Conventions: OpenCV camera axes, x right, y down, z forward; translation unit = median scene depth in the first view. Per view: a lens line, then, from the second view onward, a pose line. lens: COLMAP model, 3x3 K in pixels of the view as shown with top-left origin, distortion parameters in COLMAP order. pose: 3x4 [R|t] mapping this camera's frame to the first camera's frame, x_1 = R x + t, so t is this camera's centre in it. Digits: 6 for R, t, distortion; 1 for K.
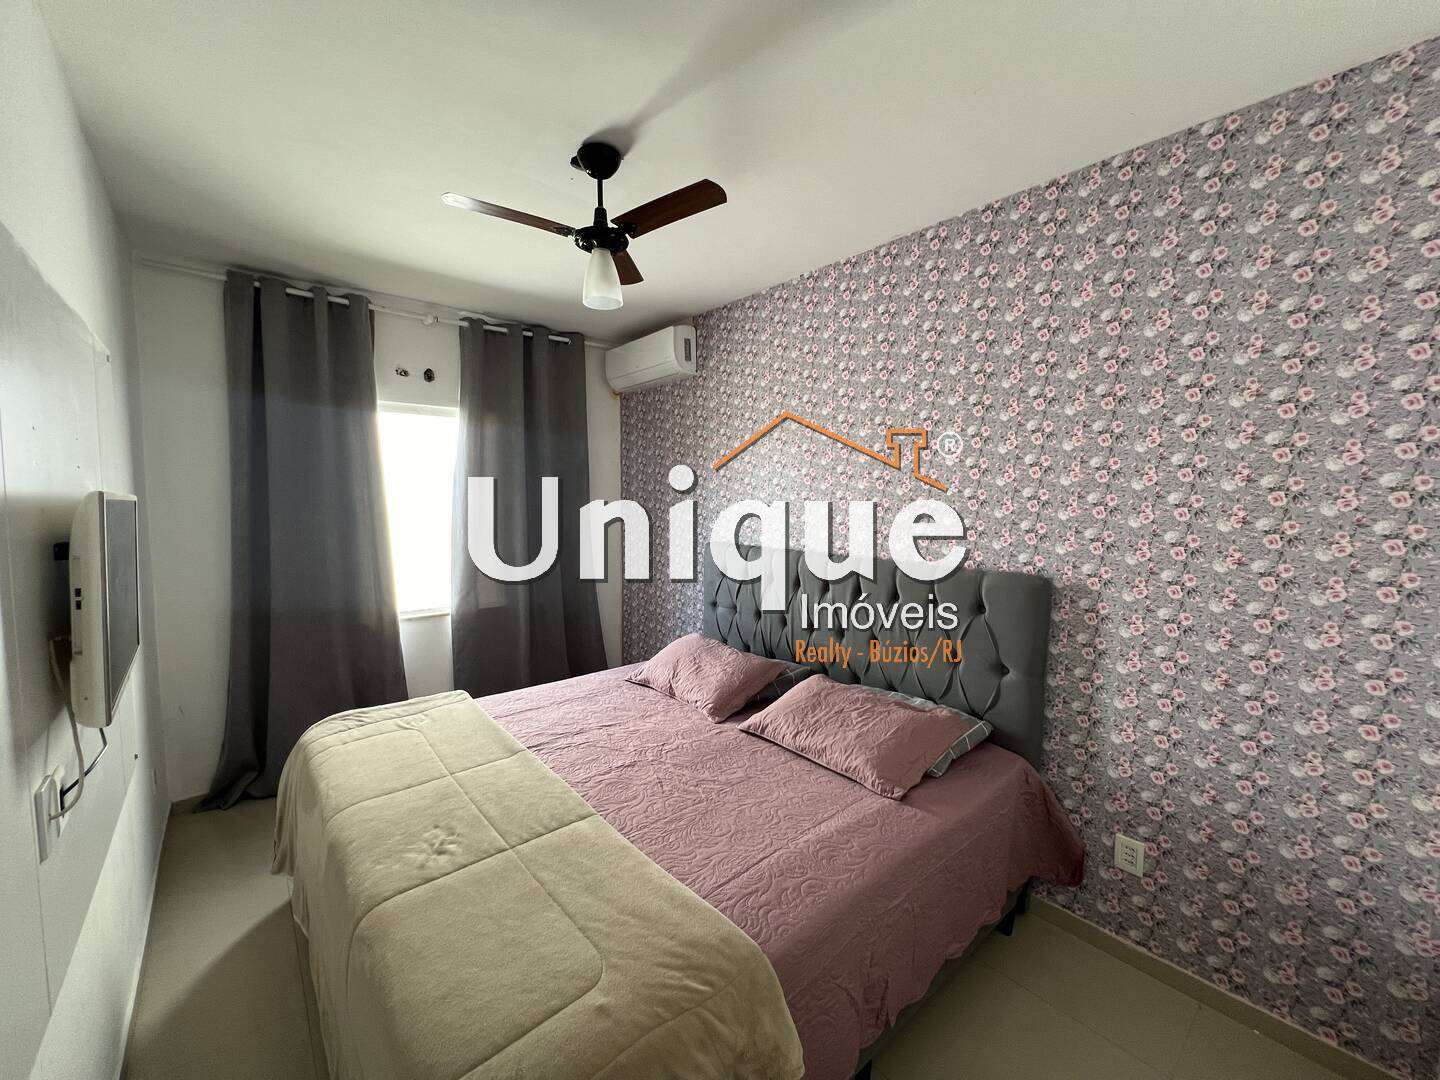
lens RADIAL K [[573.6, 0, 720.0], [0, 573.6, 540.0], [0, 0, 1]] dist [-0.000511, -0.000021]
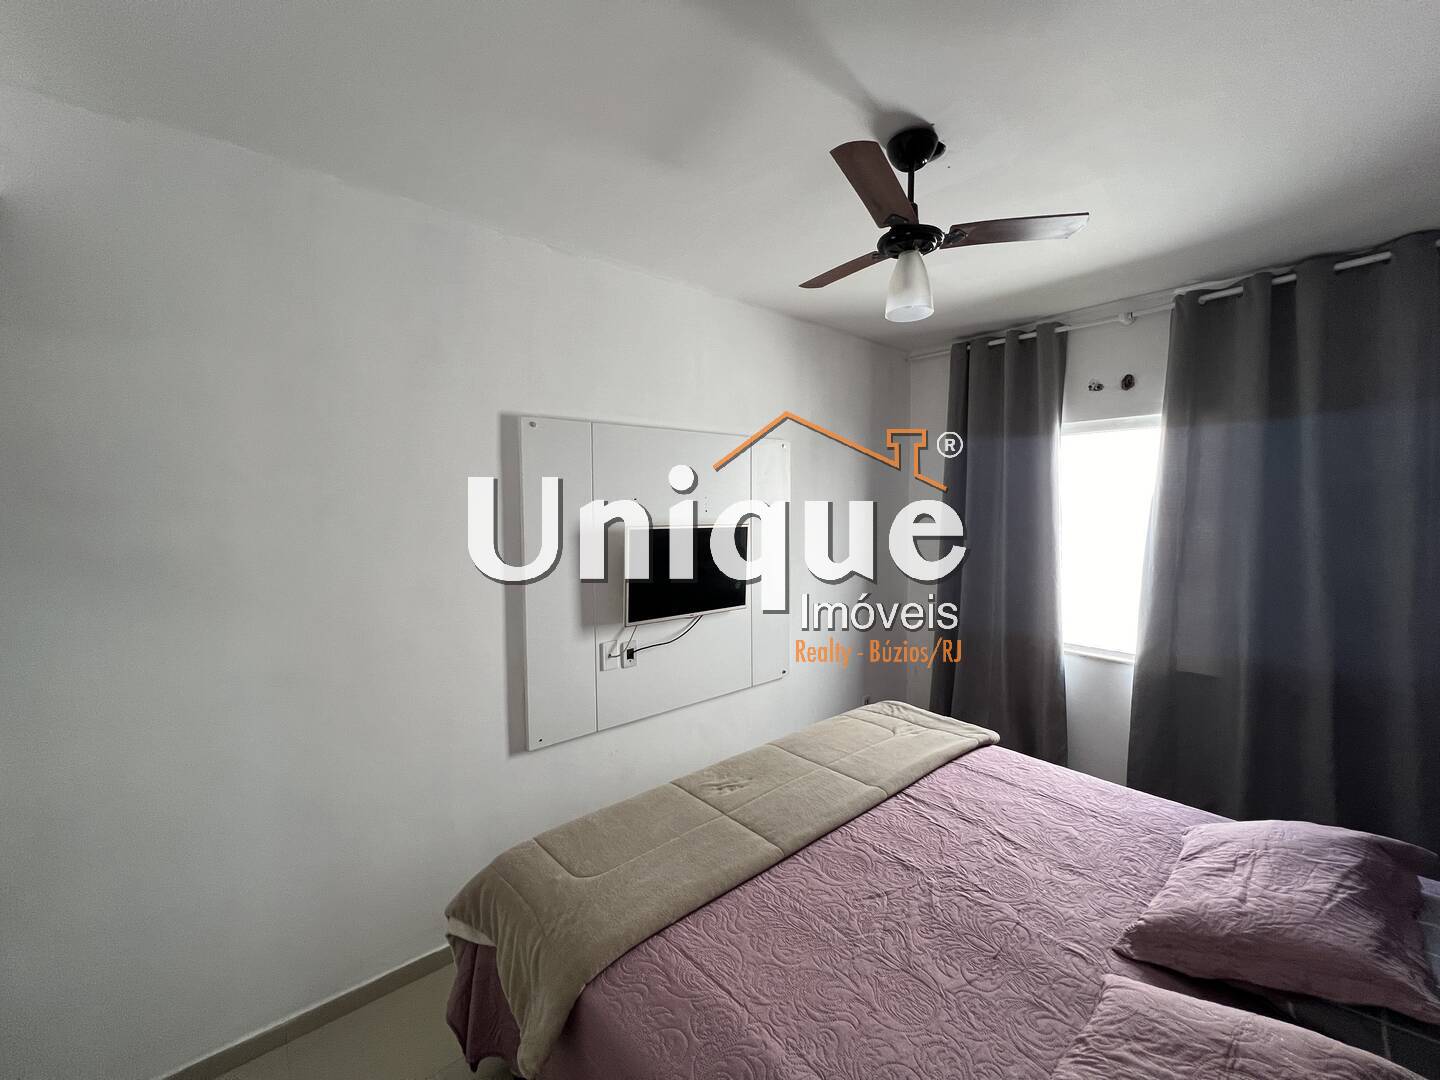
lens RADIAL K [[578.8, 0, 720.0], [0, 578.8, 540.0], [0, 0, 1]] dist [0.000272, 0.000004]
pose [[-0.005254, 0.060520, -0.998153, 0.482034], [-0.073418, 0.995450, 0.060743, -0.076968], [0.997287, 0.073601, -0.000787, 0.525896]]
